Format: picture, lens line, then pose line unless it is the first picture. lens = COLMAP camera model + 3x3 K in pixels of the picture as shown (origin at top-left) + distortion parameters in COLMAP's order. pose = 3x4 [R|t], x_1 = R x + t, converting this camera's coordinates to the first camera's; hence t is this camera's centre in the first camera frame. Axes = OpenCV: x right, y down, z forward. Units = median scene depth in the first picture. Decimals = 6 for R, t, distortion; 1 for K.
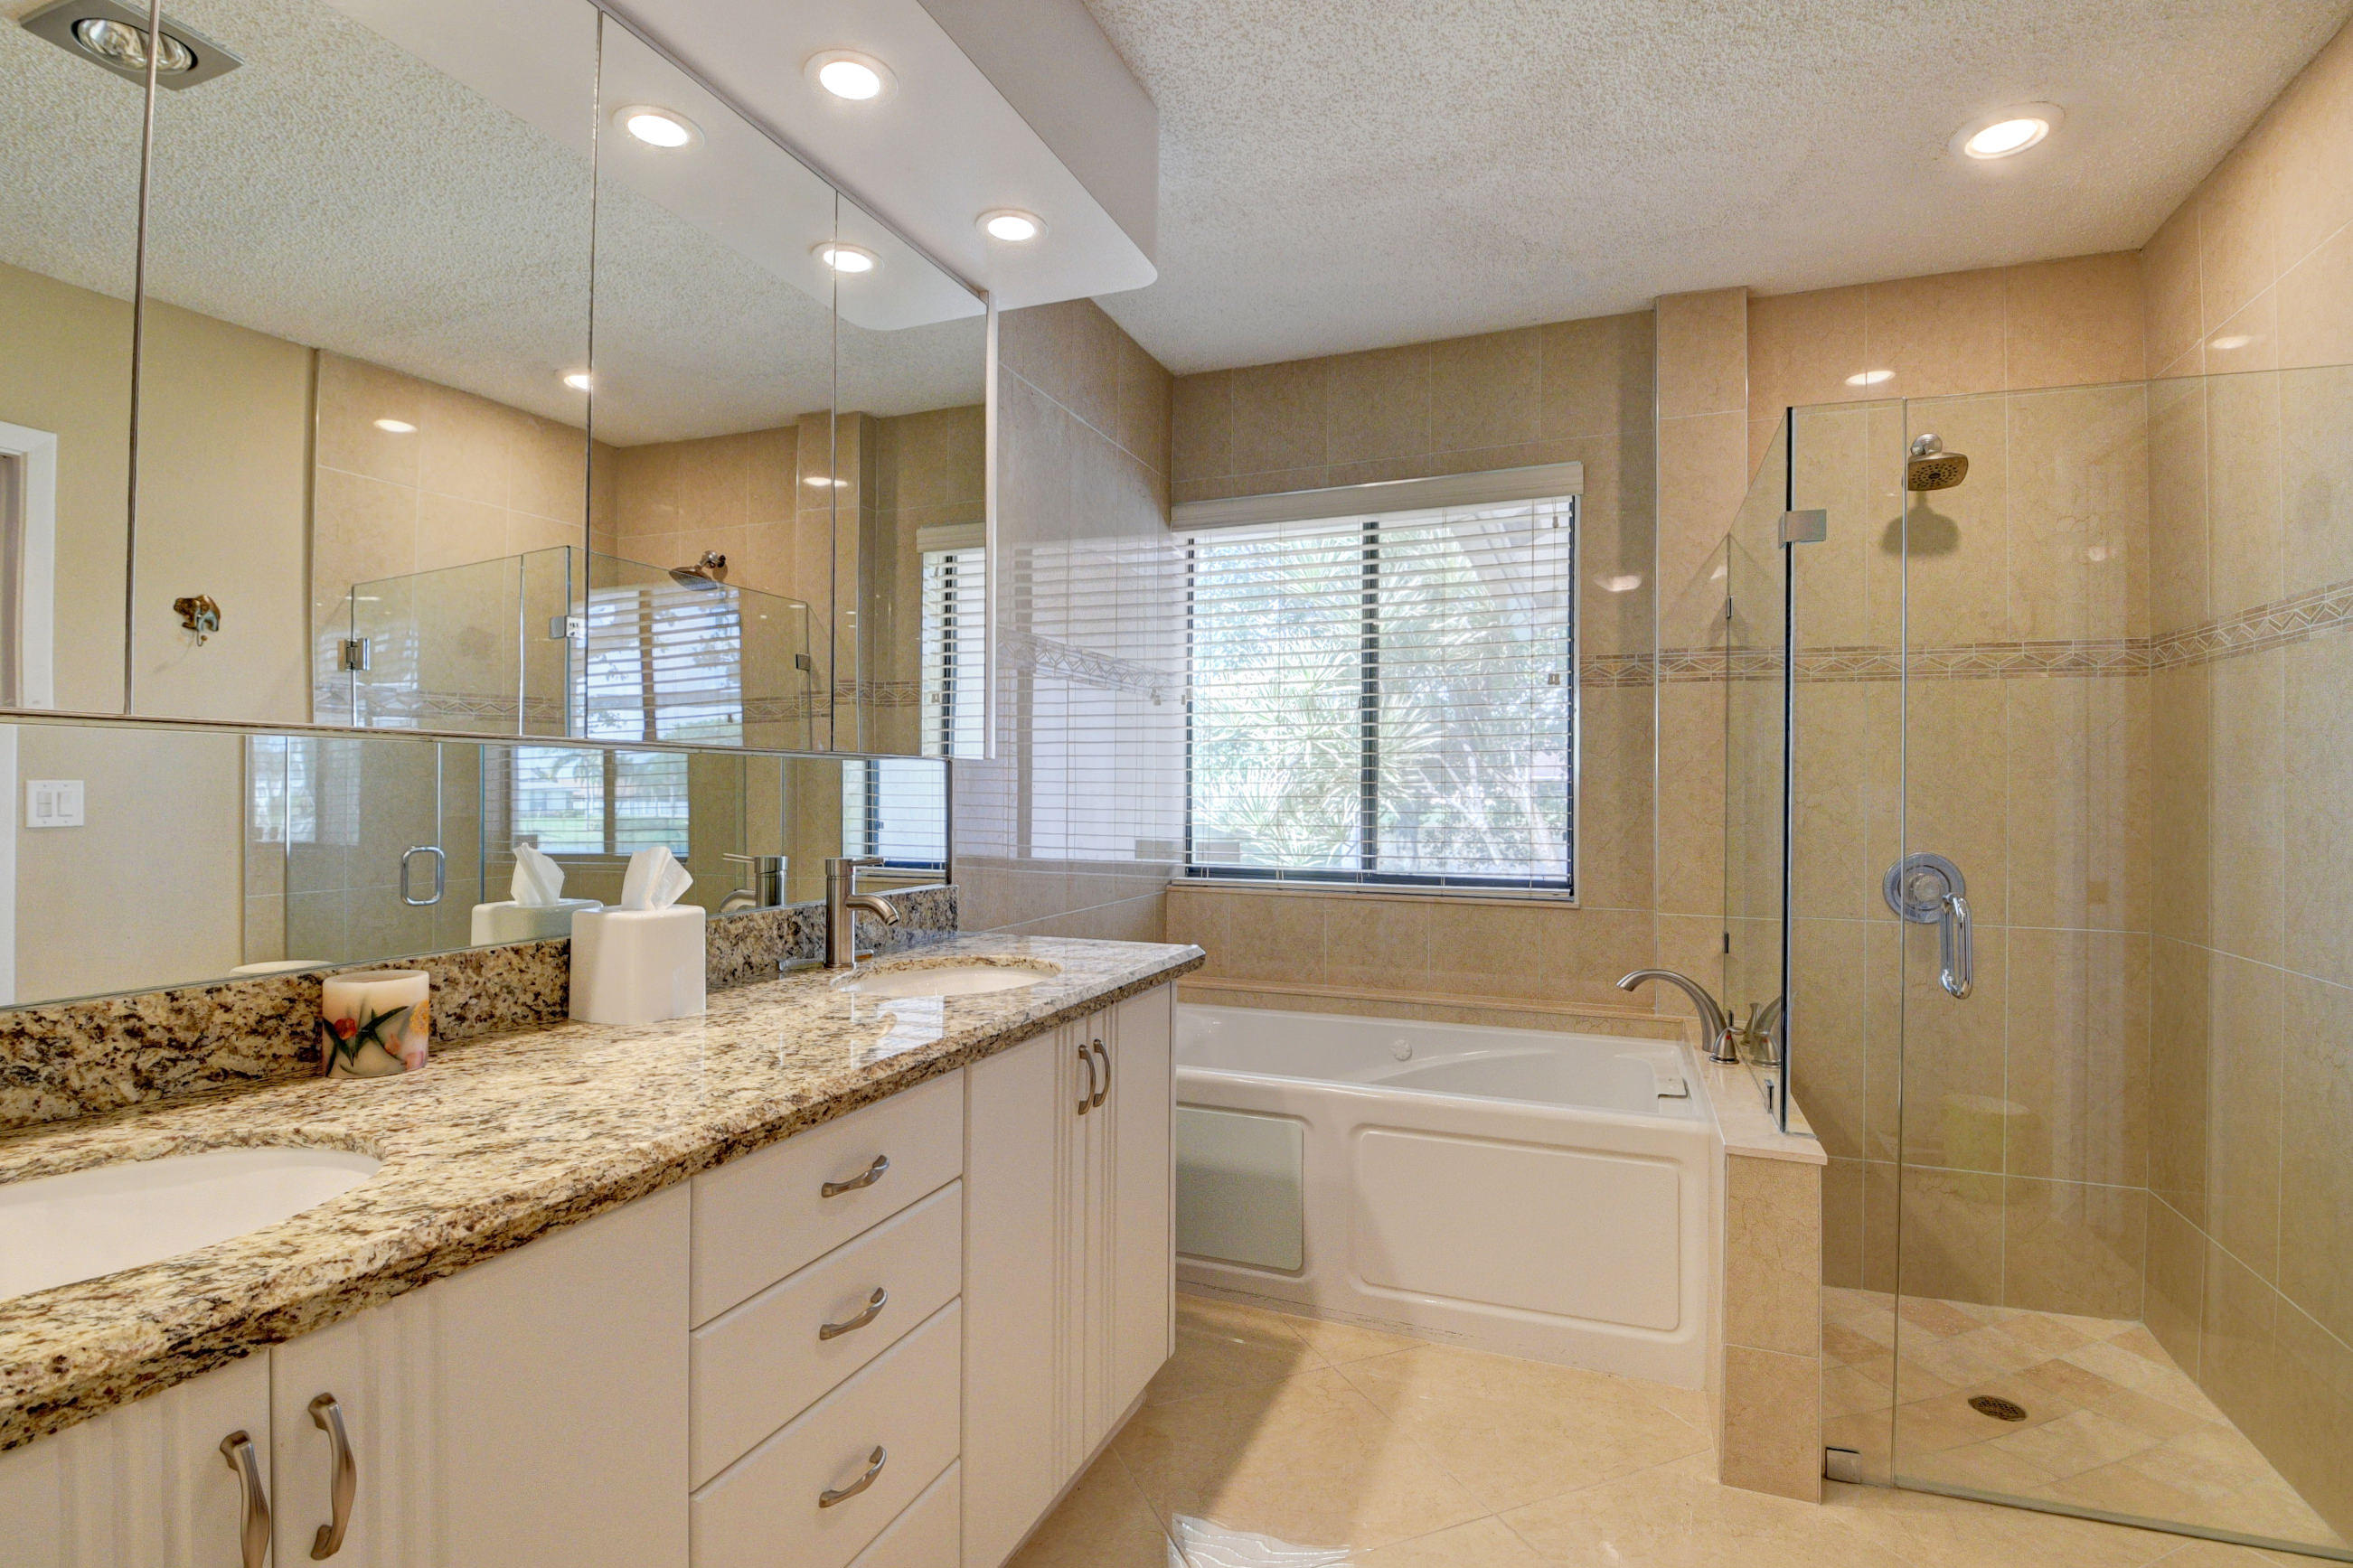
lens RADIAL K [[1103.8, 0, 1209.1], [0, 1103.8, 768.4], [0, 0, 1]] dist [0.014987, -0.026613]
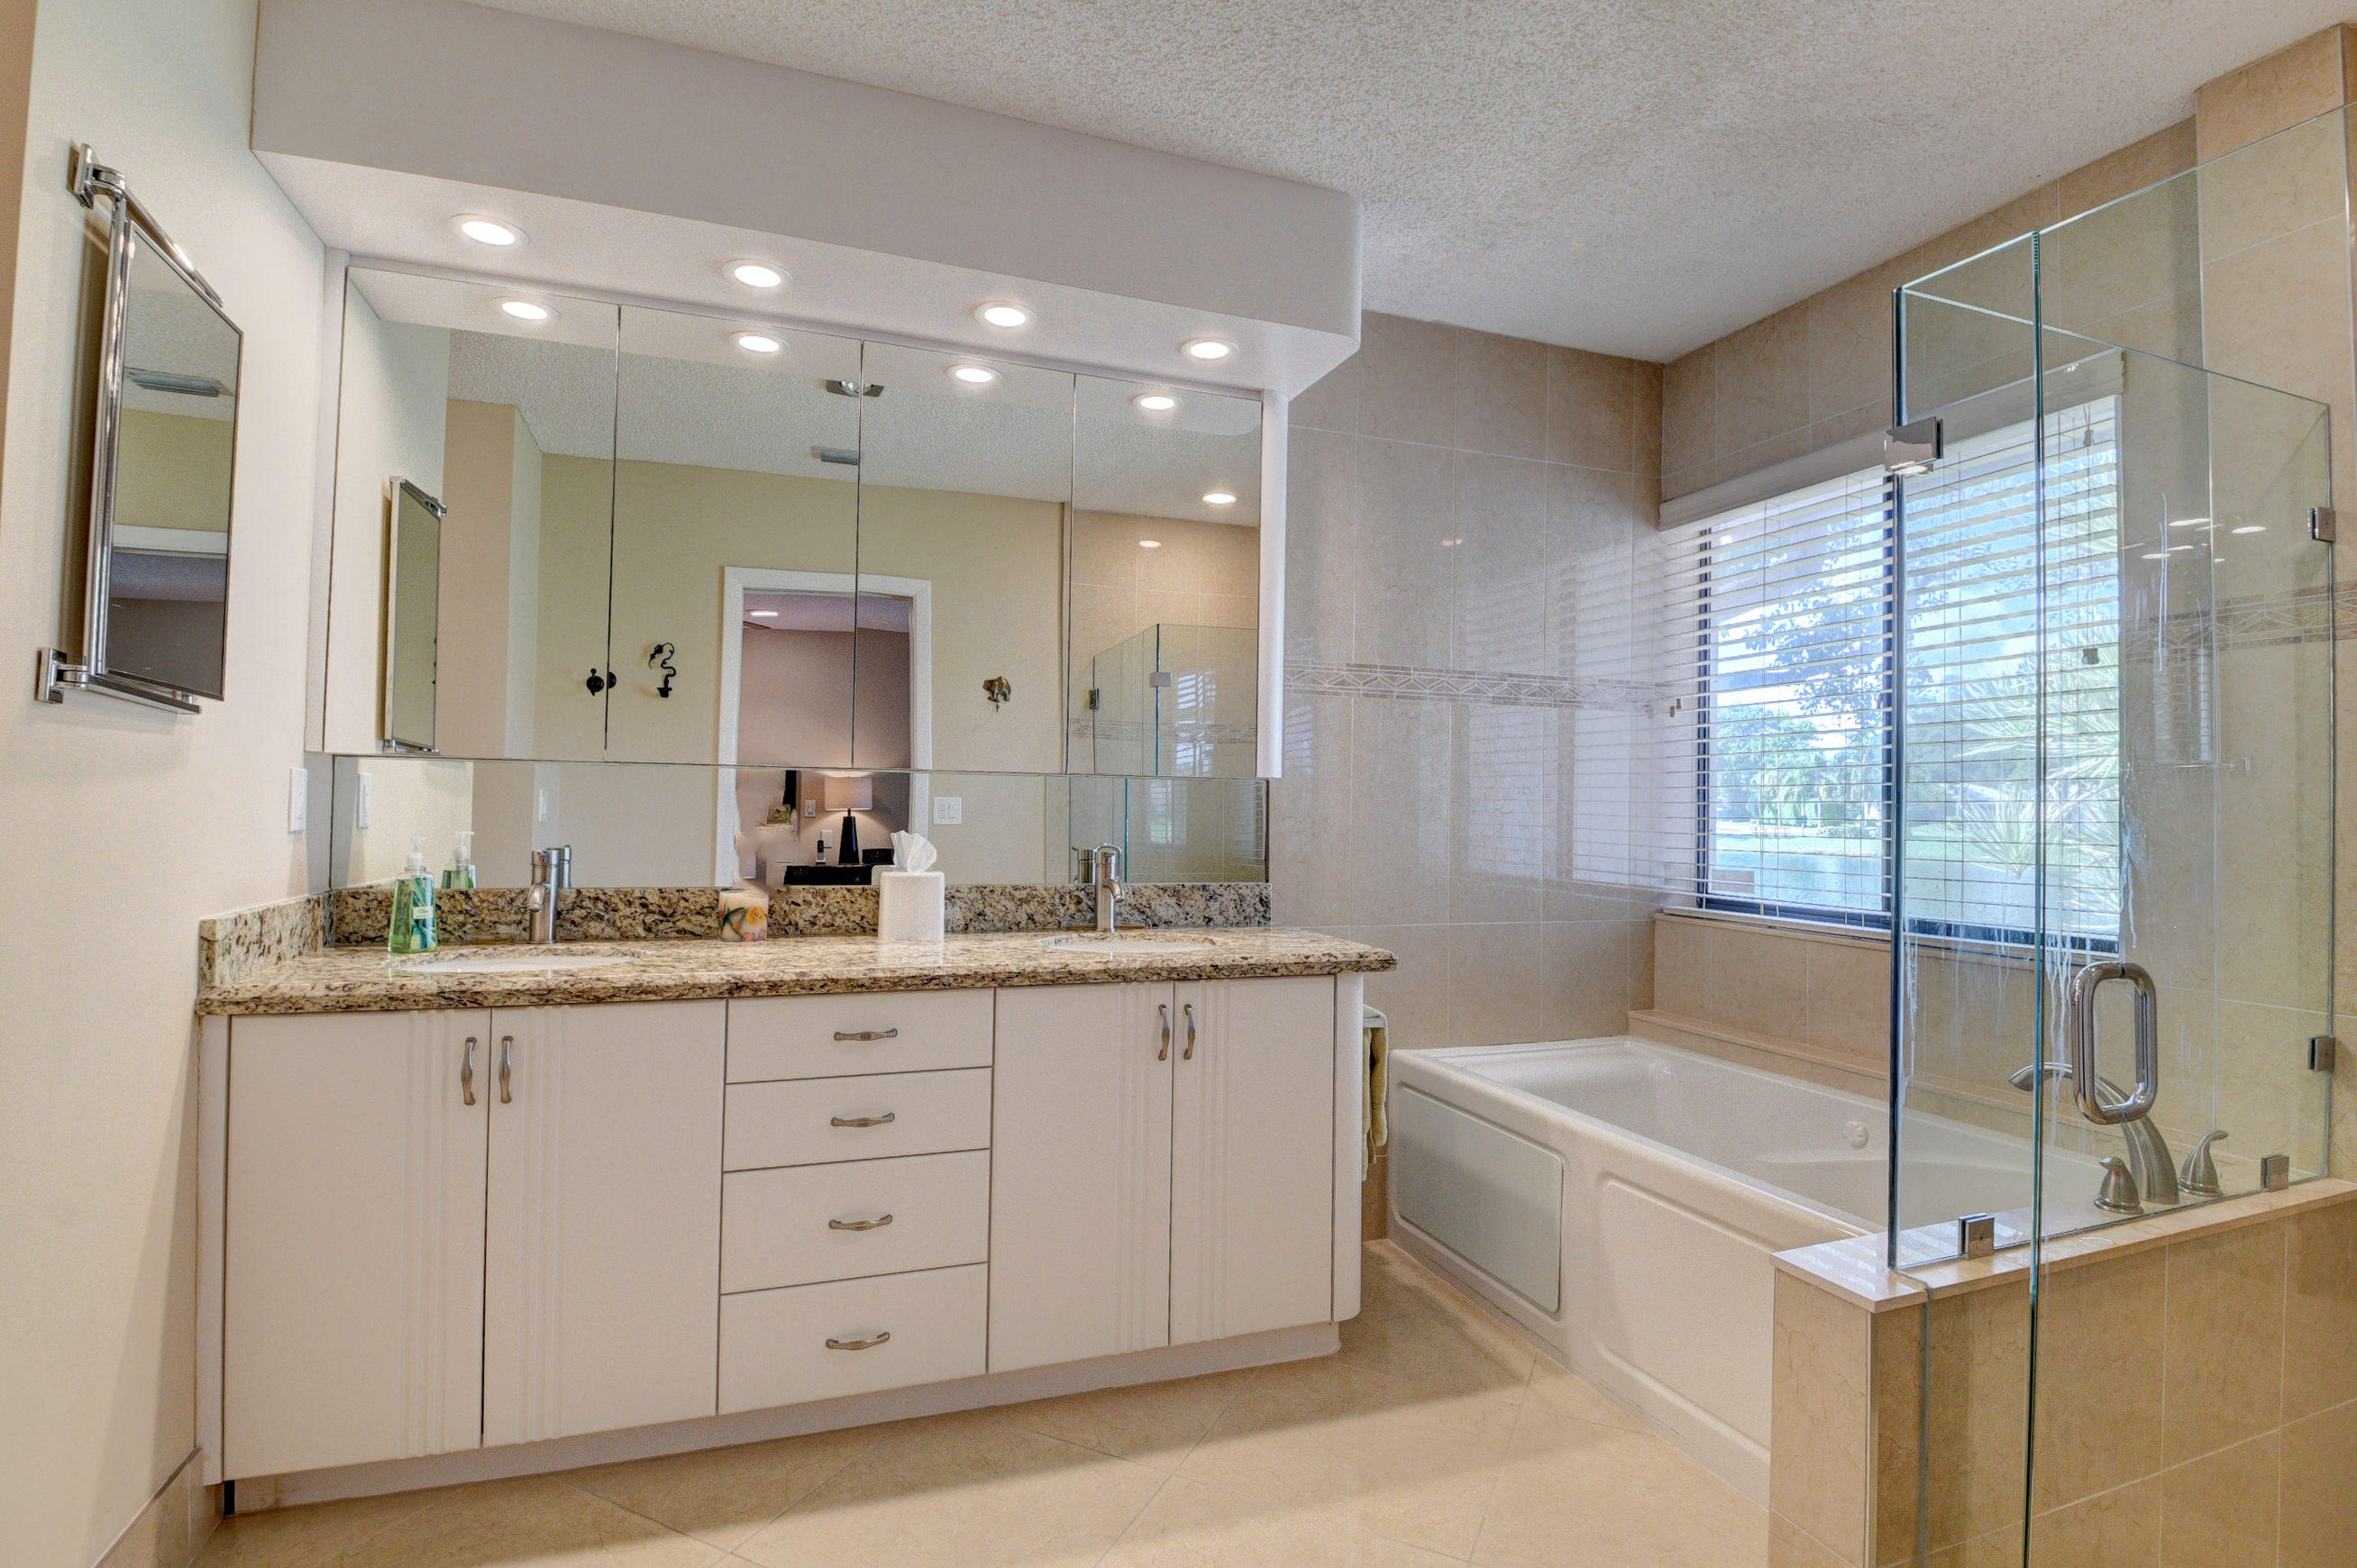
lens RADIAL K [[1125.0, 0, 1178.5], [0, 1125.0, 784.0], [0, 0, 1]] dist [0.008211, -0.023579]
pose [[0.684430, -0.006321, -0.729051, 0.595699], [-0.000257, 0.999960, -0.008911, 0.010758], [0.729078, 0.006286, 0.684401, 0.110741]]
